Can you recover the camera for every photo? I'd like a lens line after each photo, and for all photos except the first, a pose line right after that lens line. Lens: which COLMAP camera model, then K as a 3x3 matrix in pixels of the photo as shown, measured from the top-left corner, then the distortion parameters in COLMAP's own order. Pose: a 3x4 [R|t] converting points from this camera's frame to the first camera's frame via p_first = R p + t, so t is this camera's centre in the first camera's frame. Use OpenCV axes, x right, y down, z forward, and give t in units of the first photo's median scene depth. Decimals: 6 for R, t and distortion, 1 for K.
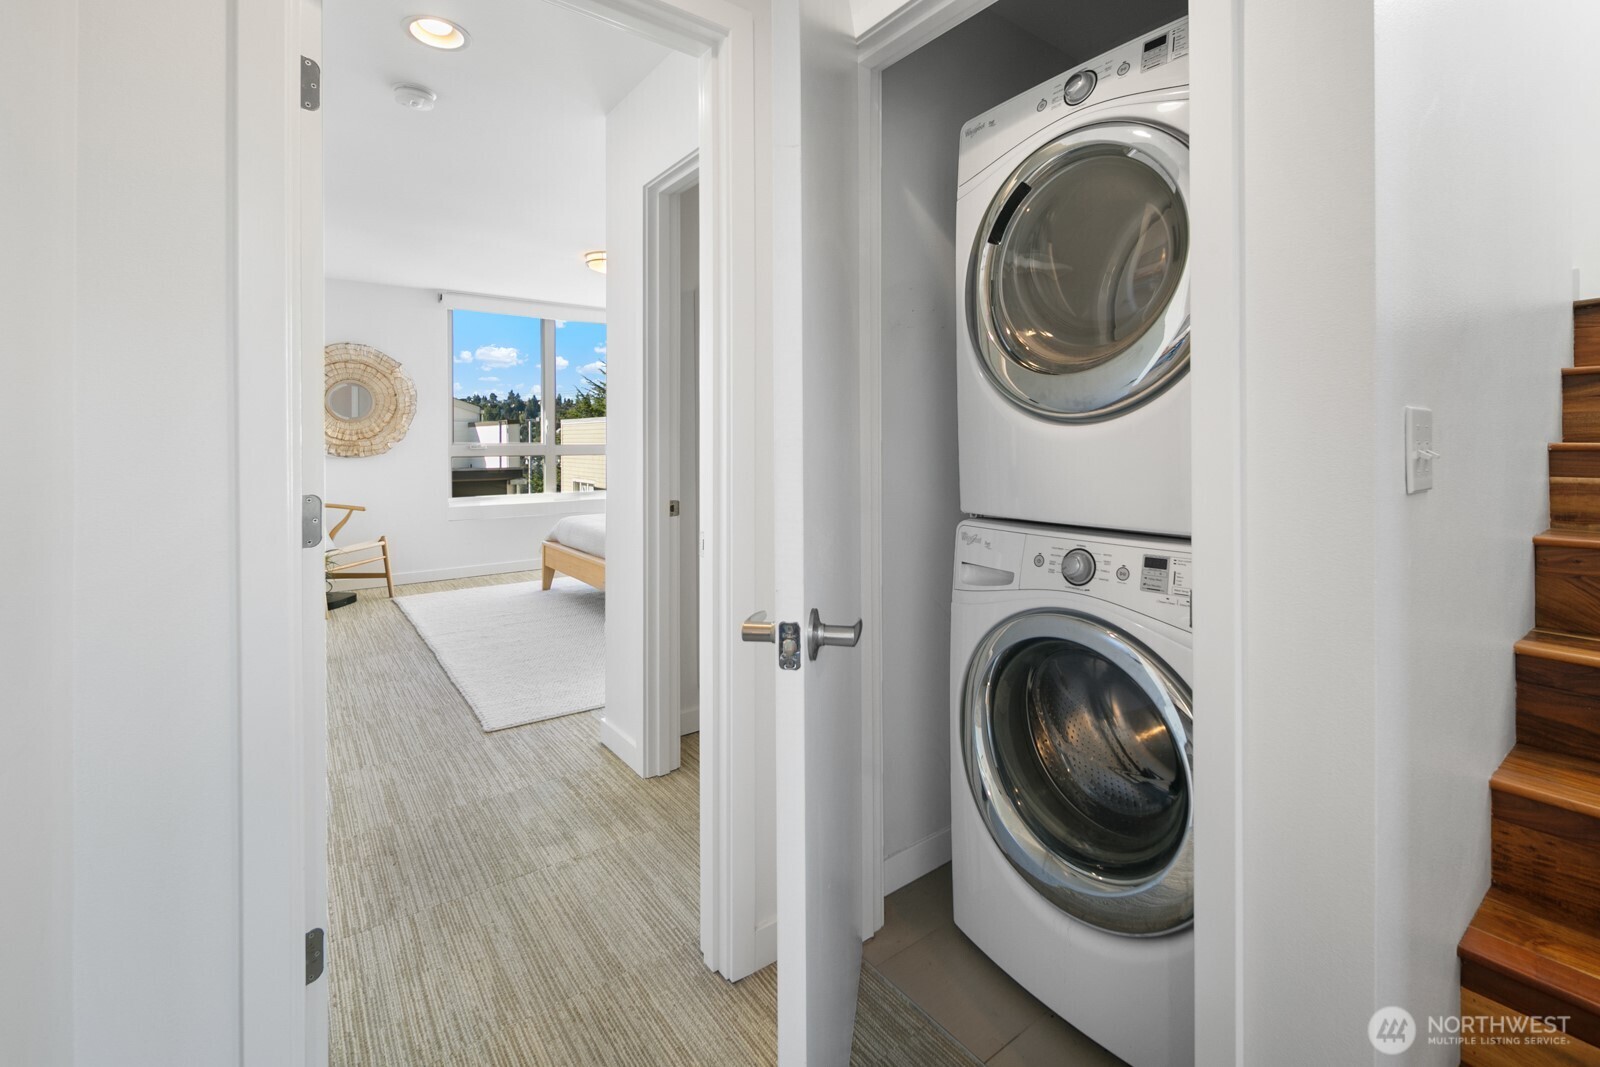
lens RADIAL K [[702.7, 0, 801.0], [0, 702.7, 446.3], [0, 0, 1]] dist [0.000013, -0.000087]
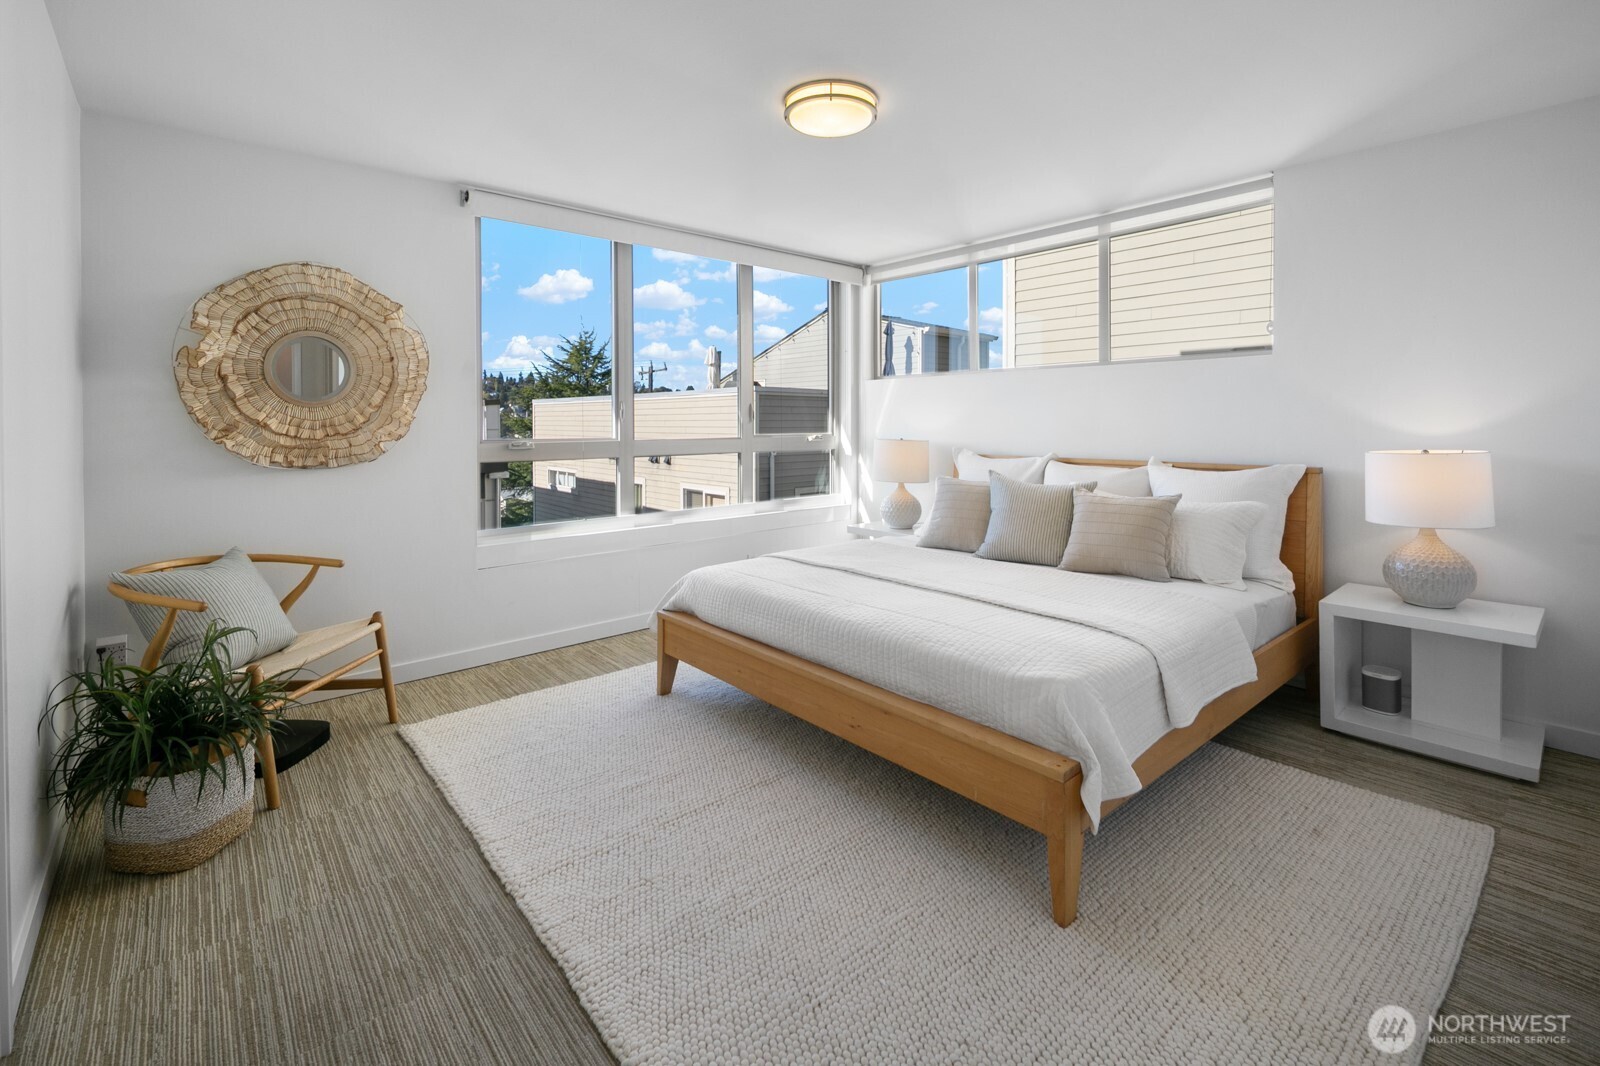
lens RADIAL K [[697.0, 0, 800.9], [0, 697.0, 429.5], [0, 0, 1]] dist [0.000853, -0.000193]
pose [[0.996798, -0.000807, 0.079956, -0.296194], [0.000379, 0.999986, 0.005365, -0.018593], [-0.079959, -0.005317, 0.996784, 0.413488]]
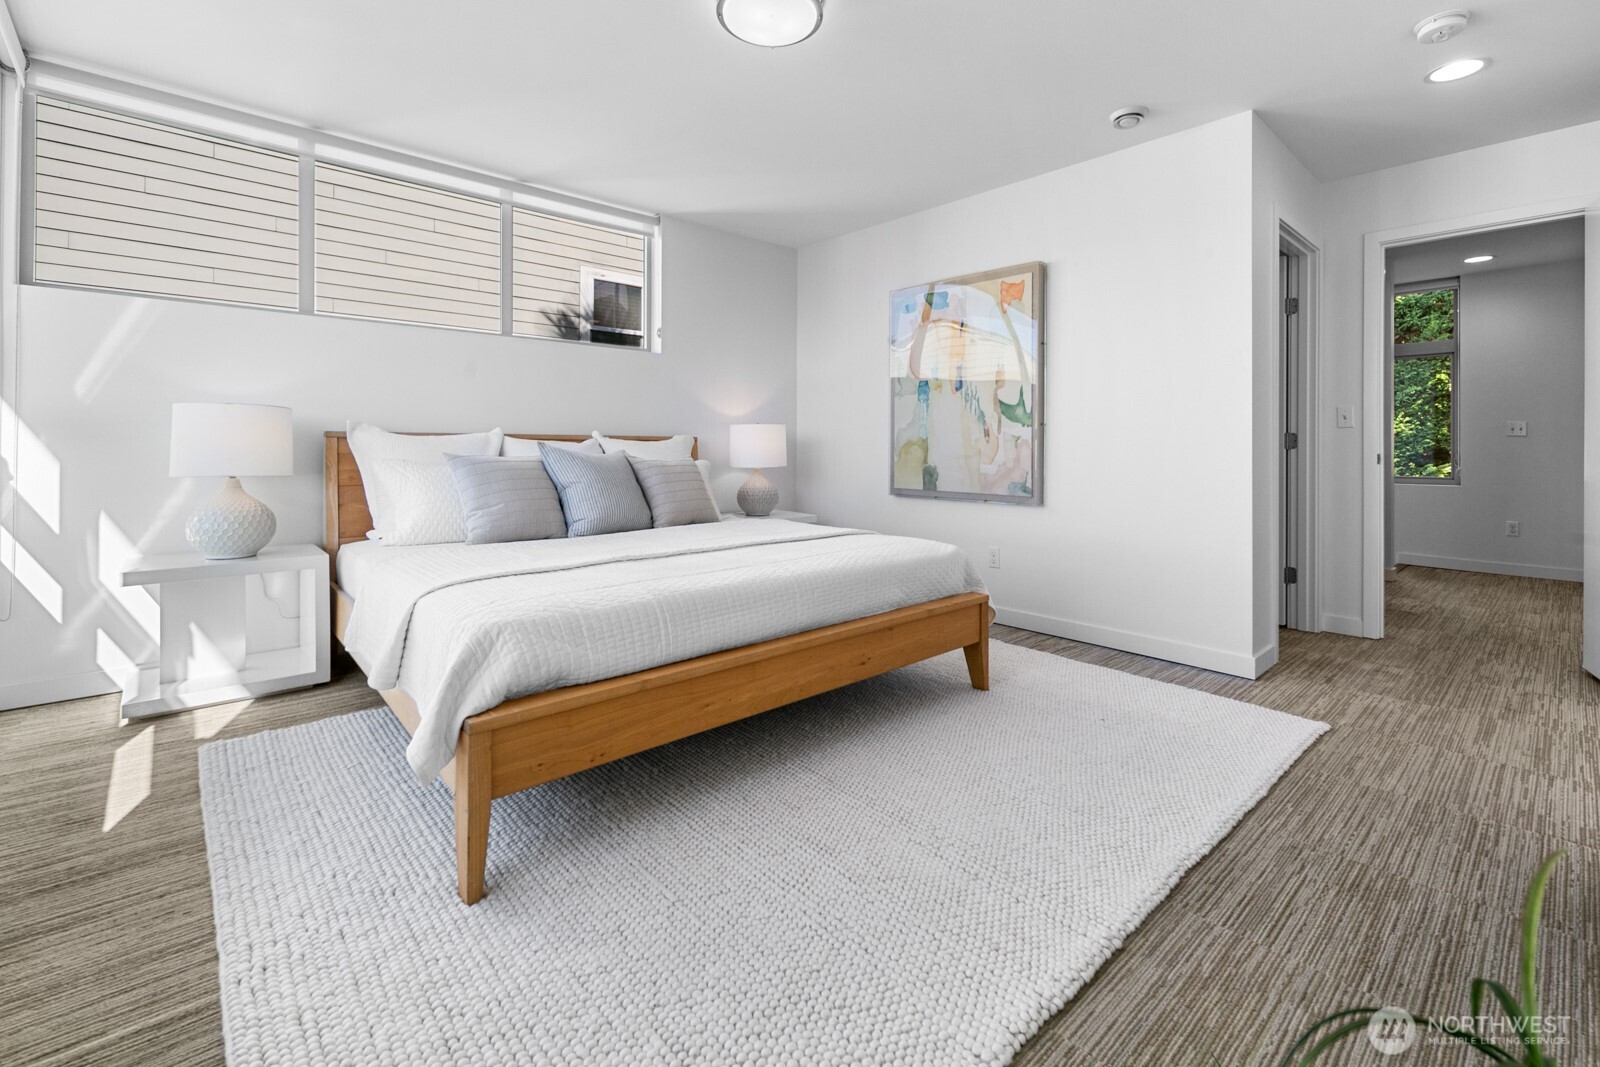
lens RADIAL K [[702.7, 0, 801.0], [0, 702.7, 446.3], [0, 0, 1]] dist [0.000013, -0.000087]
pose [[-0.095025, 0.000984, 0.995474, -0.629714], [0.004697, 0.999989, -0.000540, 0.025931], [-0.995464, 0.004624, -0.095028, 0.869631]]
